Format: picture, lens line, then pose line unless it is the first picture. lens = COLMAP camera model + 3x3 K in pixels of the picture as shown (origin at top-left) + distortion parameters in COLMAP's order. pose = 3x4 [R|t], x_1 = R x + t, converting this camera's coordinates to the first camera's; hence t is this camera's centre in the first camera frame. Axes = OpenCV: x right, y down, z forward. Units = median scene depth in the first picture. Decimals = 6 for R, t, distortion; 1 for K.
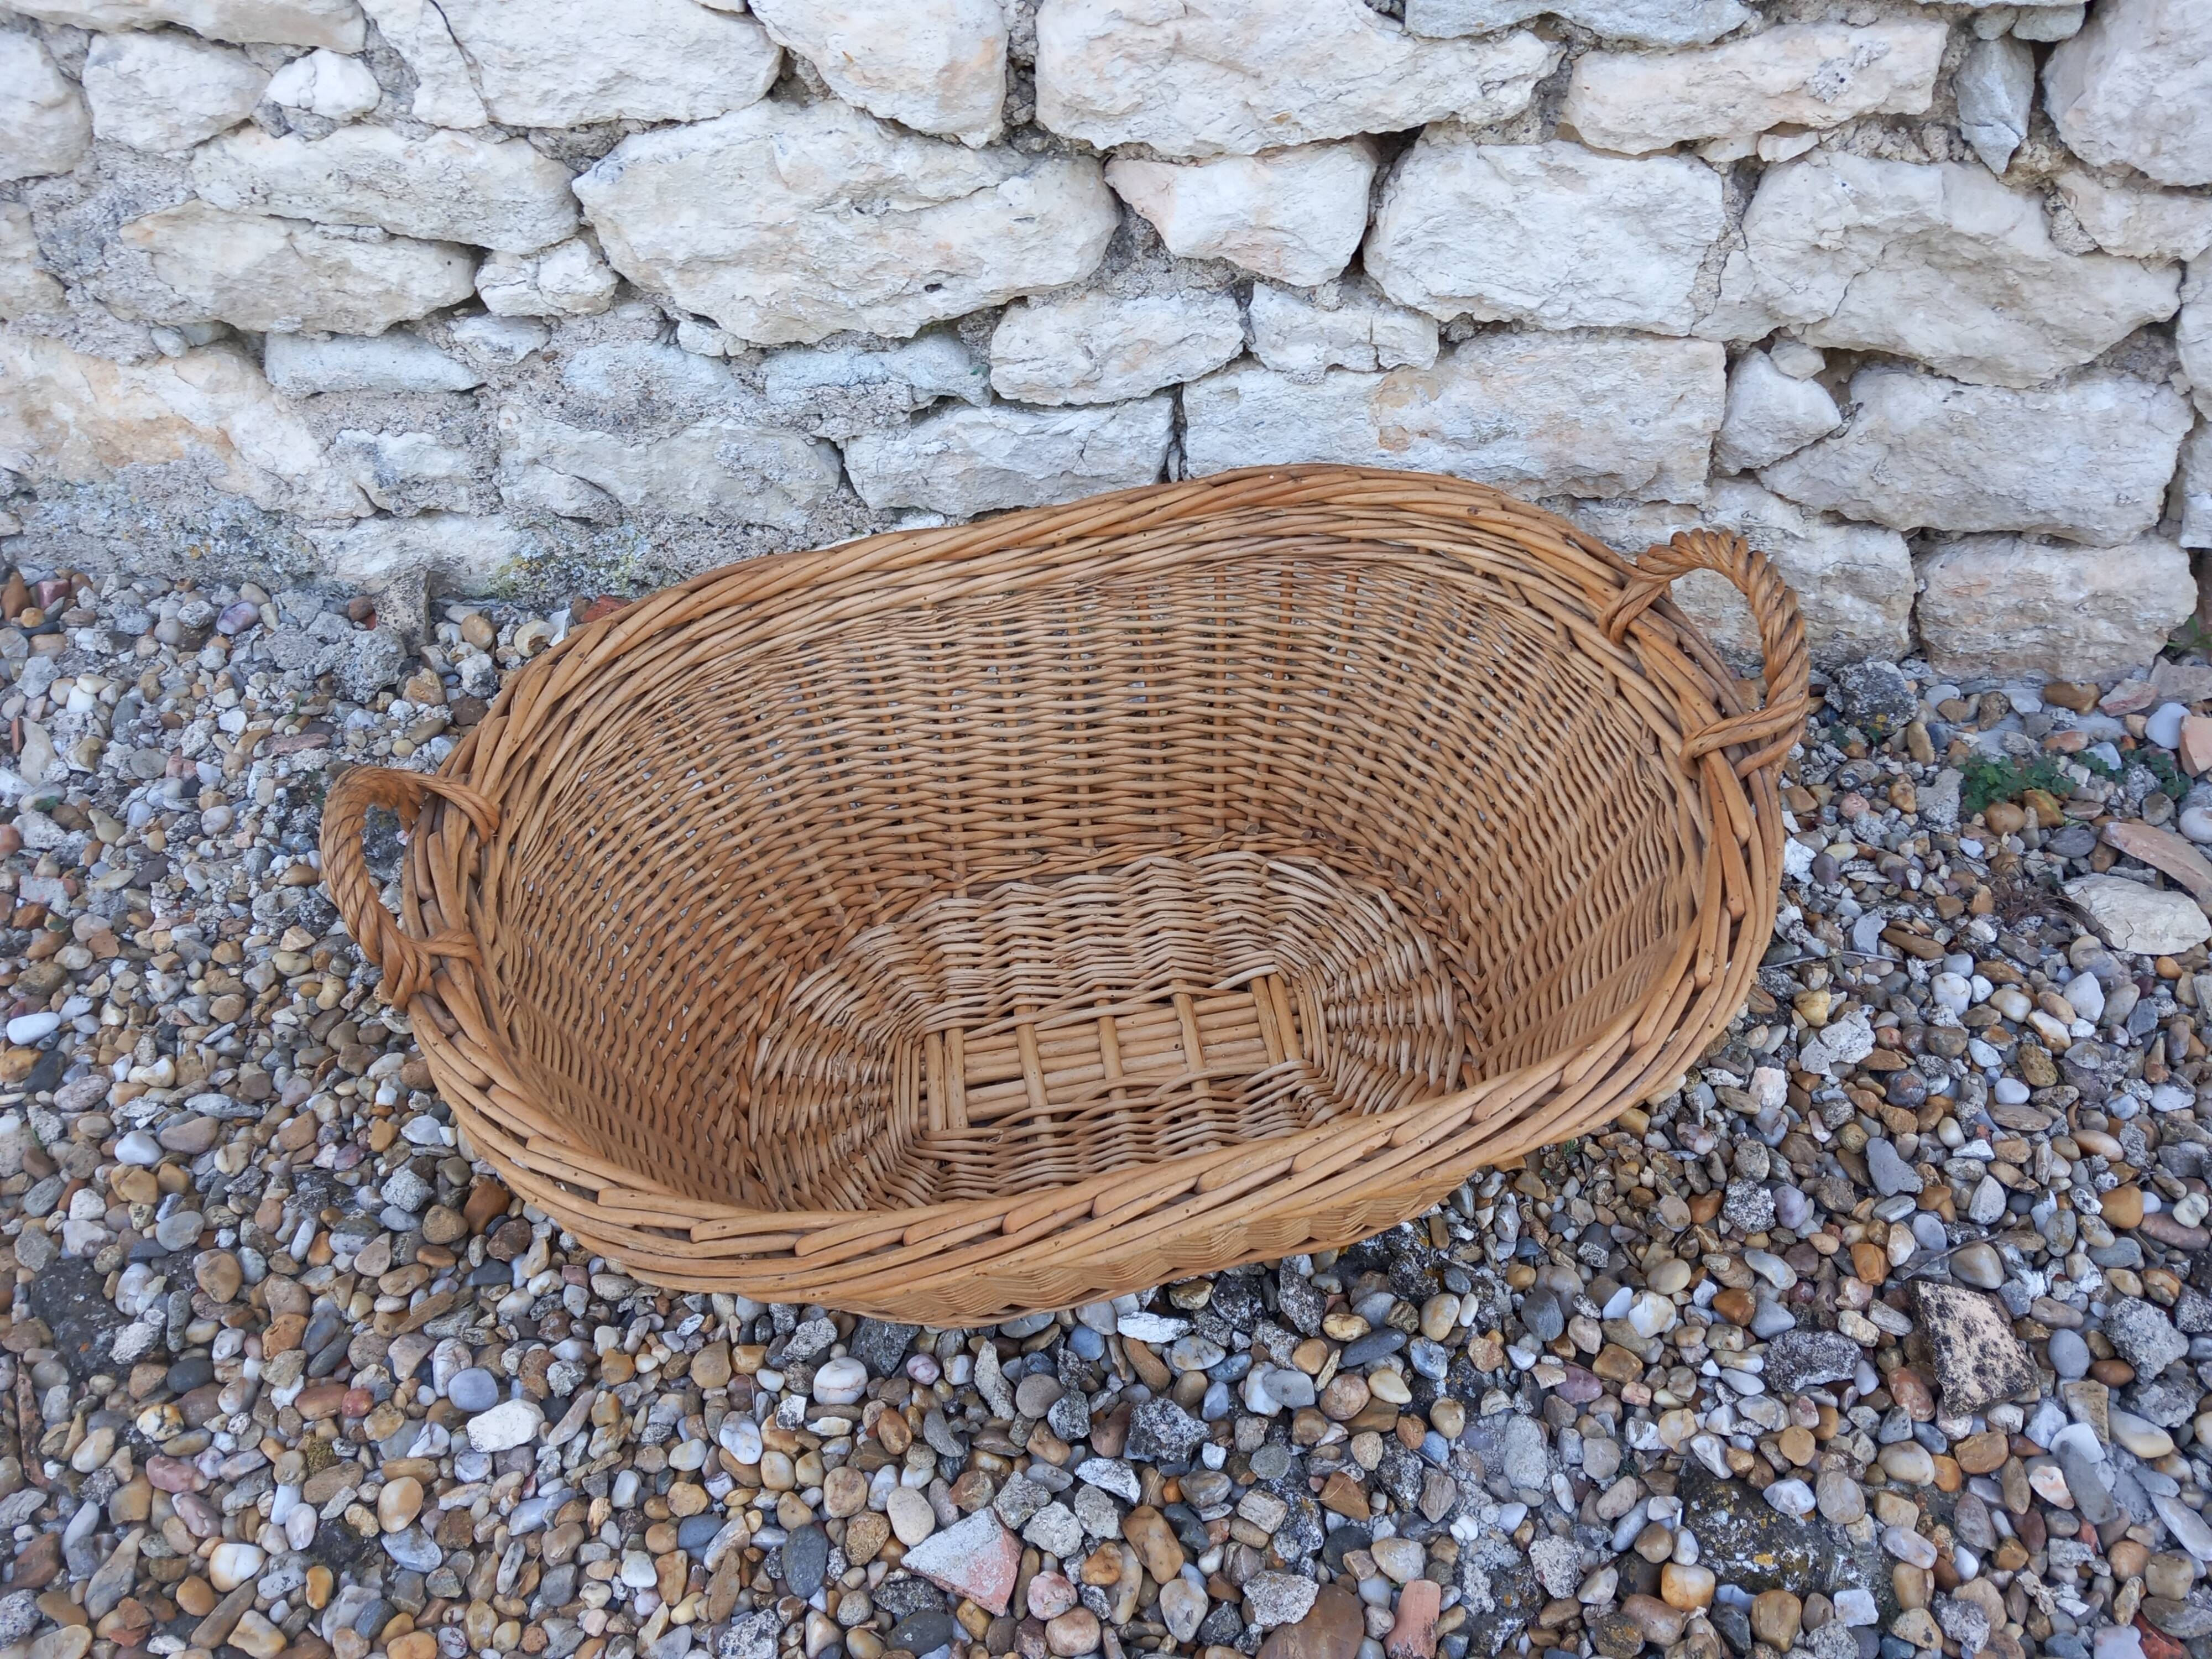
lens RADIAL K [[1715.3, 0, 1124.0], [0, 1715.3, 824.0], [0, 0, 1]] dist [-0.013645, 0.007707]
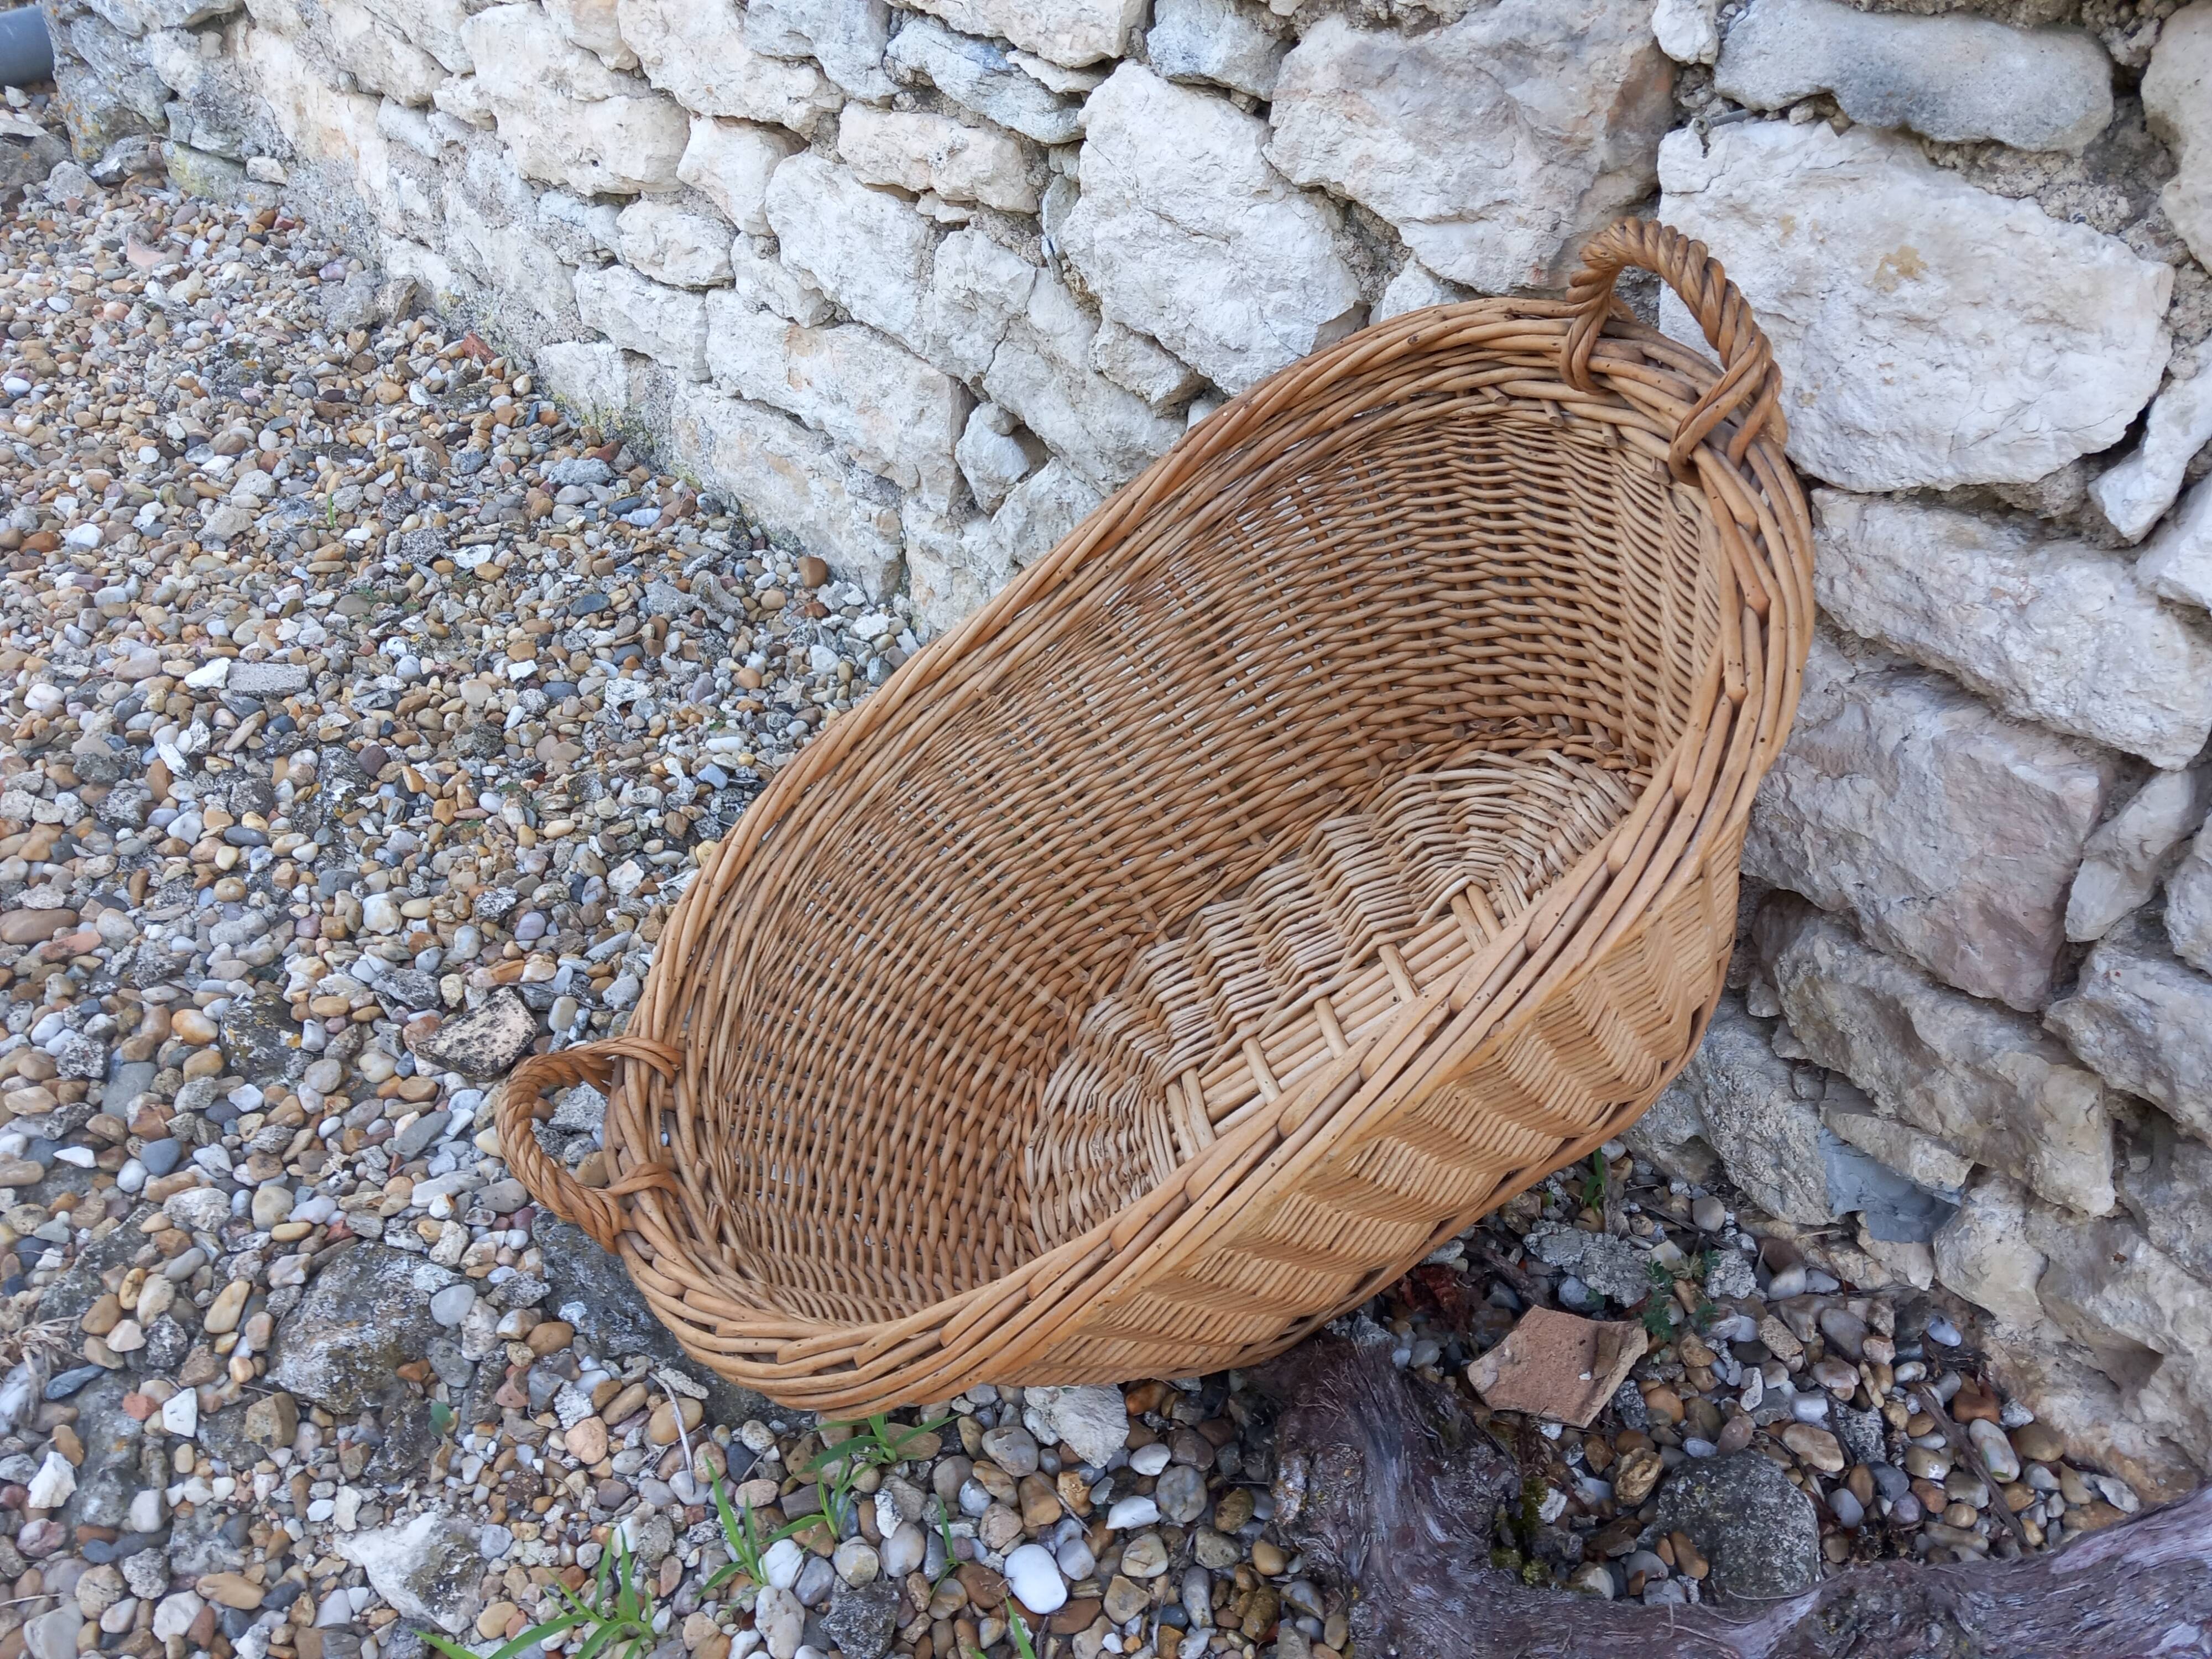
lens RADIAL K [[1756.2, 0, 1106.0], [0, 1756.2, 829.5], [0, 0, 1]] dist [-0.005936, -0.000824]
pose [[0.771749, 0.463996, -0.434869, 1.251109], [-0.525807, 0.850207, -0.025981, -0.027970], [0.357673, 0.248708, 0.900119, -0.034879]]
